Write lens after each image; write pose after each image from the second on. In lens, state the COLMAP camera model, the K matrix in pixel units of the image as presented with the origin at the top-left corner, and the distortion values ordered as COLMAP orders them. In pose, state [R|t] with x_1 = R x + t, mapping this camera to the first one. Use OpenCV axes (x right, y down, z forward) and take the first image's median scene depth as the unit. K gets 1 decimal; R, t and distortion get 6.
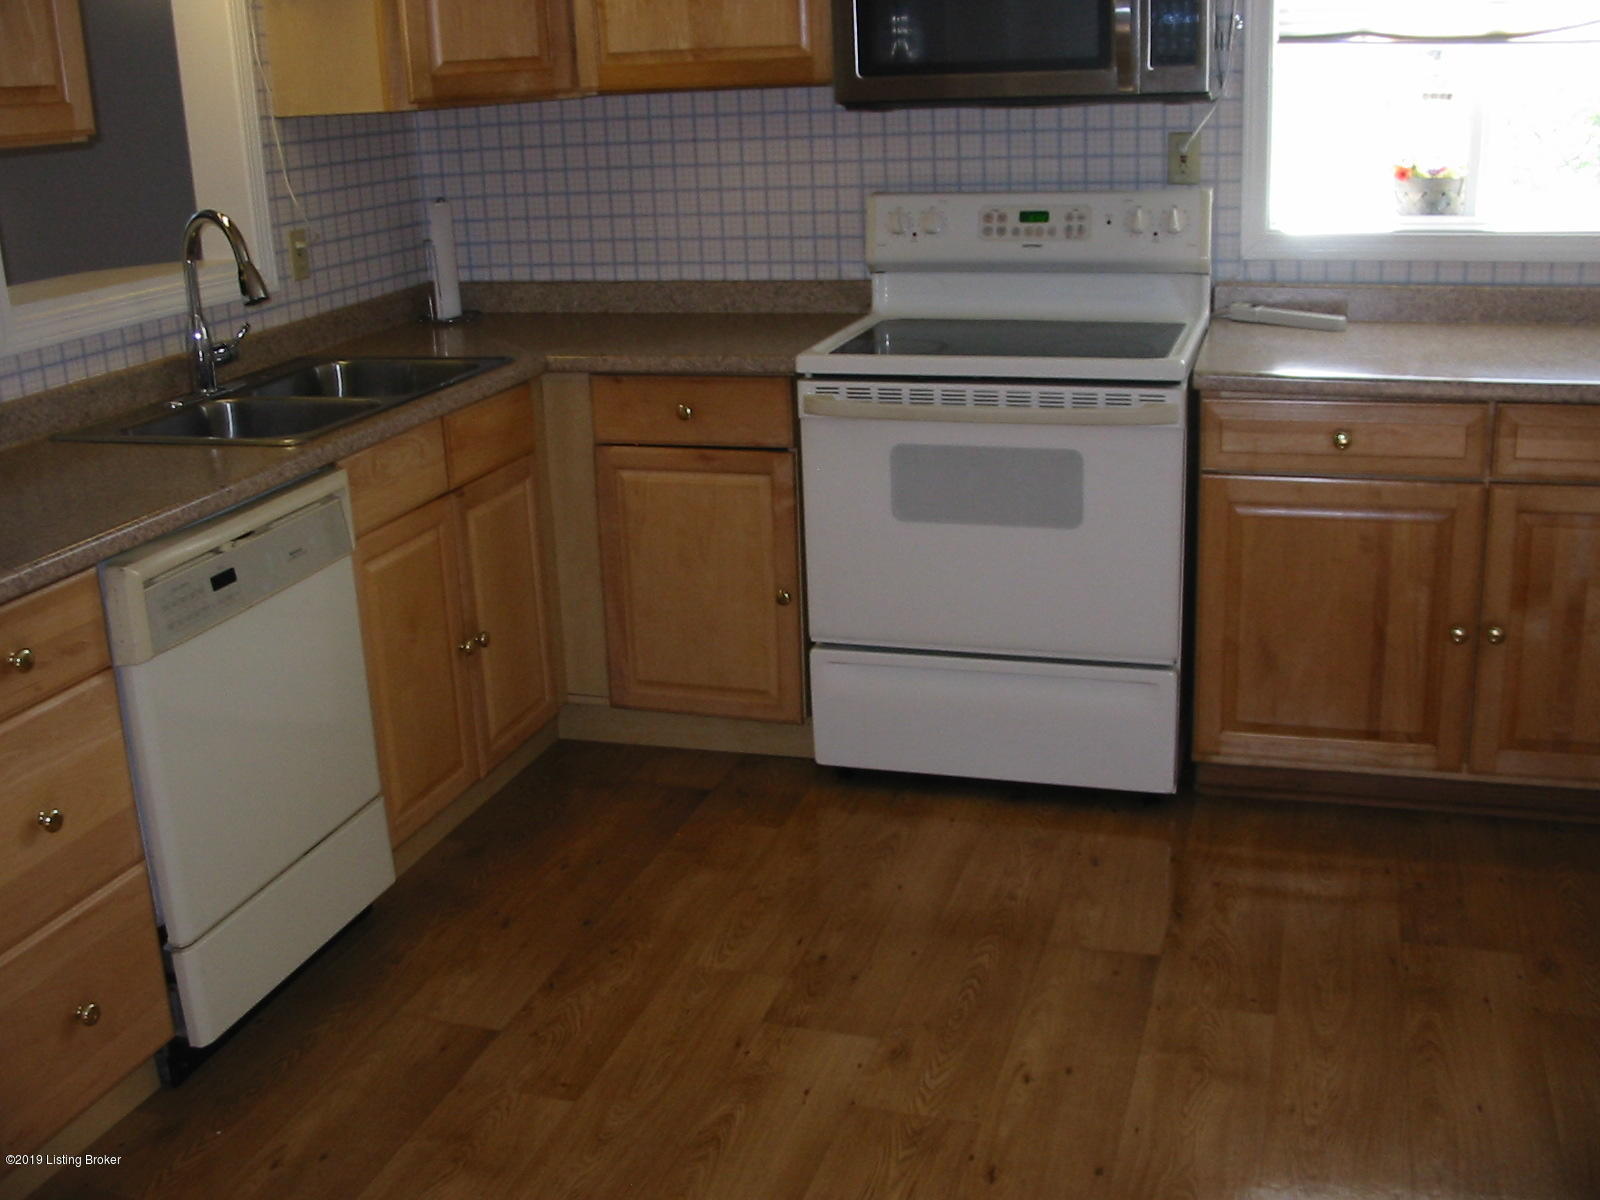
lens RADIAL K [[1690.2, 0, 800.0], [0, 1690.2, 600.0], [0, 0, 1]] dist [-0.194010, 0.208247]
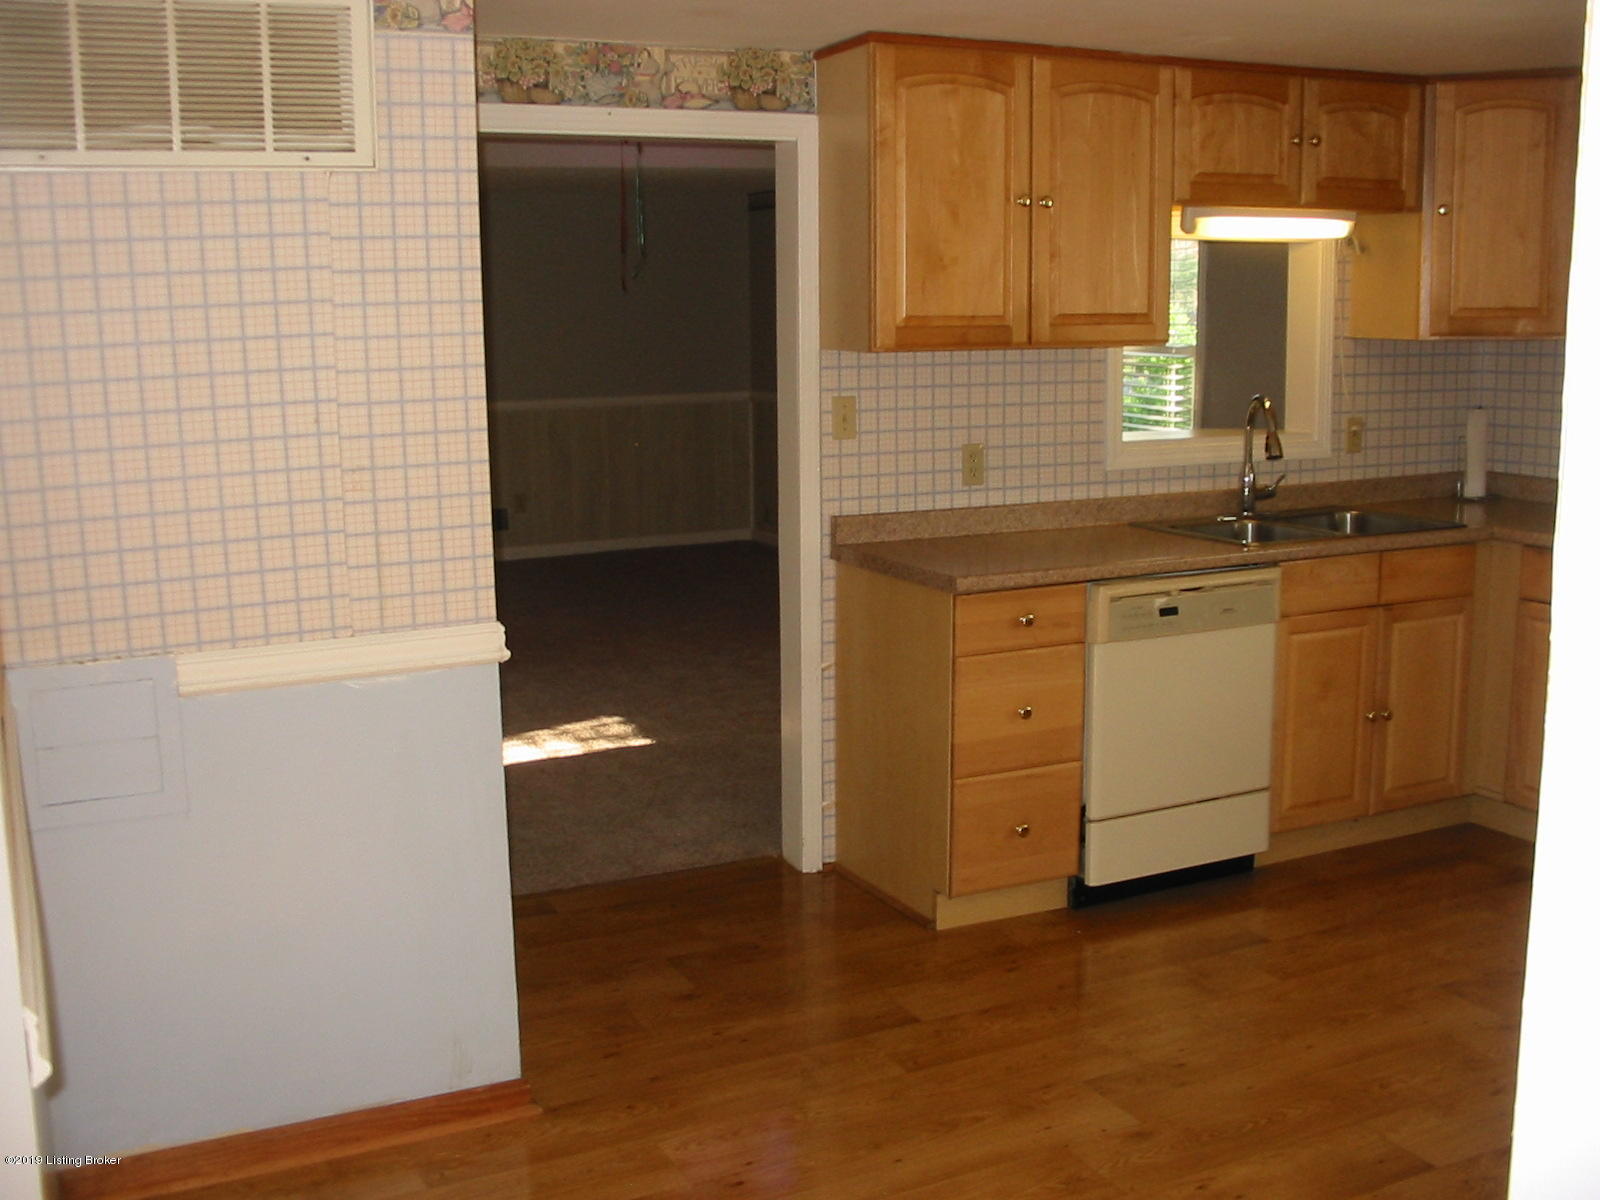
lens RADIAL K [[1690.2, 0, 800.0], [0, 1690.2, 600.0], [0, 0, 1]] dist [-0.194010, 0.208247]
pose [[0.694285, 0.153333, -0.703177, 0.462169], [-0.231221, 0.972767, -0.016178, 0.071555], [0.681547, 0.173821, 0.710831, -0.358961]]
